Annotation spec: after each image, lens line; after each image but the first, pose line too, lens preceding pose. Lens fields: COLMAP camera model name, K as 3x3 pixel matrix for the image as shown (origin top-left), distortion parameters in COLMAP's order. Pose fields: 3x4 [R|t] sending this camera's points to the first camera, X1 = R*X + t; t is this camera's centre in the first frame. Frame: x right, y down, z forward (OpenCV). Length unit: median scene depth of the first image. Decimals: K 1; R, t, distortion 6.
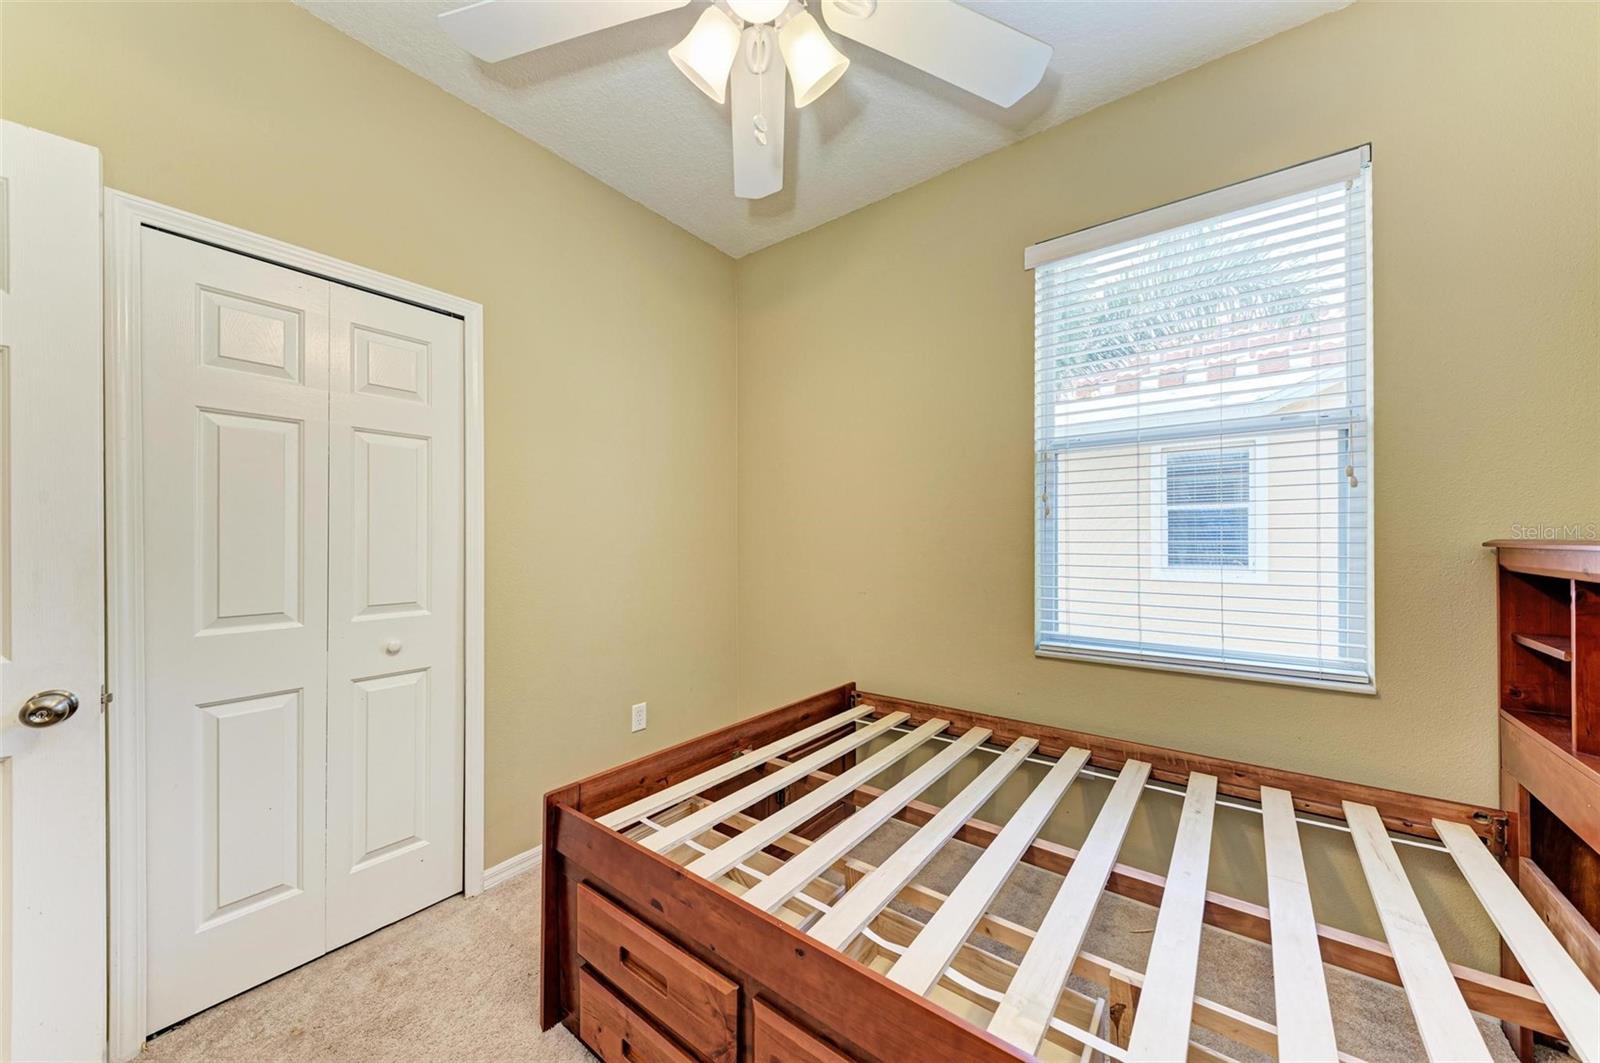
lens RADIAL K [[561.0, 0, 806.0], [0, 561.0, 538.7], [0, 0, 1]] dist [0.015932, -0.006518]
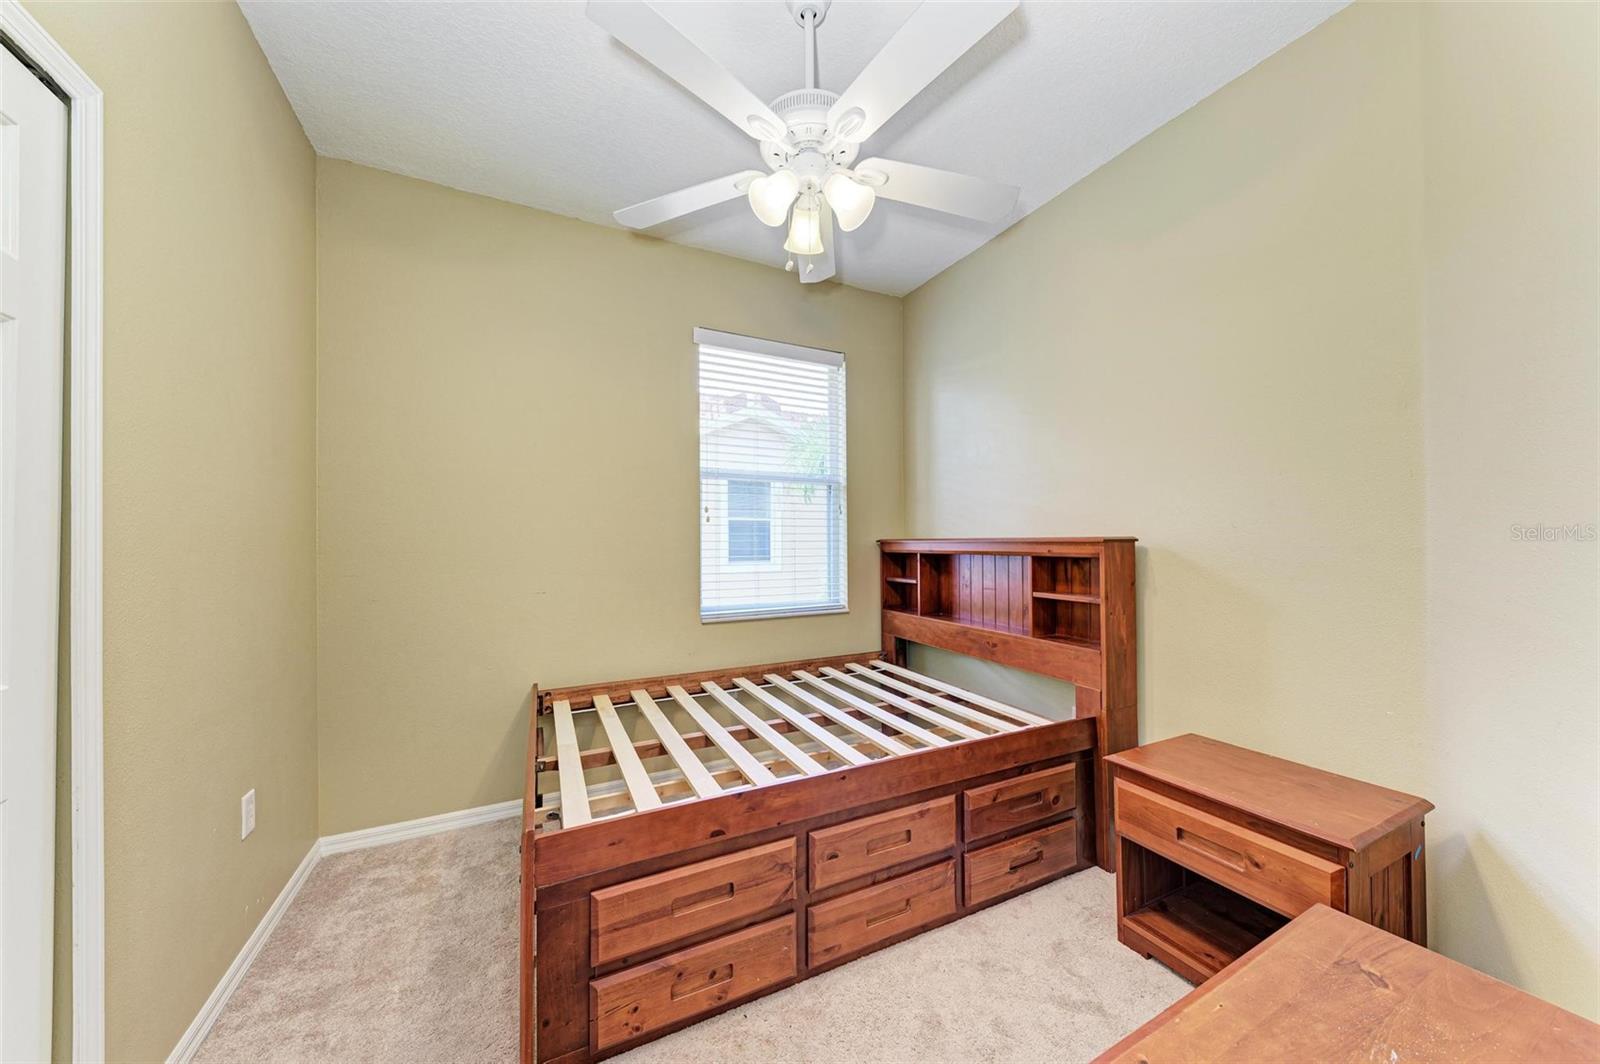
lens RADIAL K [[561.0, 0, 806.0], [0, 561.0, 539.2], [0, 0, 1]] dist [0.015932, -0.006518]
pose [[0.433332, 0.006438, 0.901211, -0.855923], [0.002397, 0.999963, -0.008296, 0.014975], [-0.901231, 0.005755, 0.433301, 0.196181]]
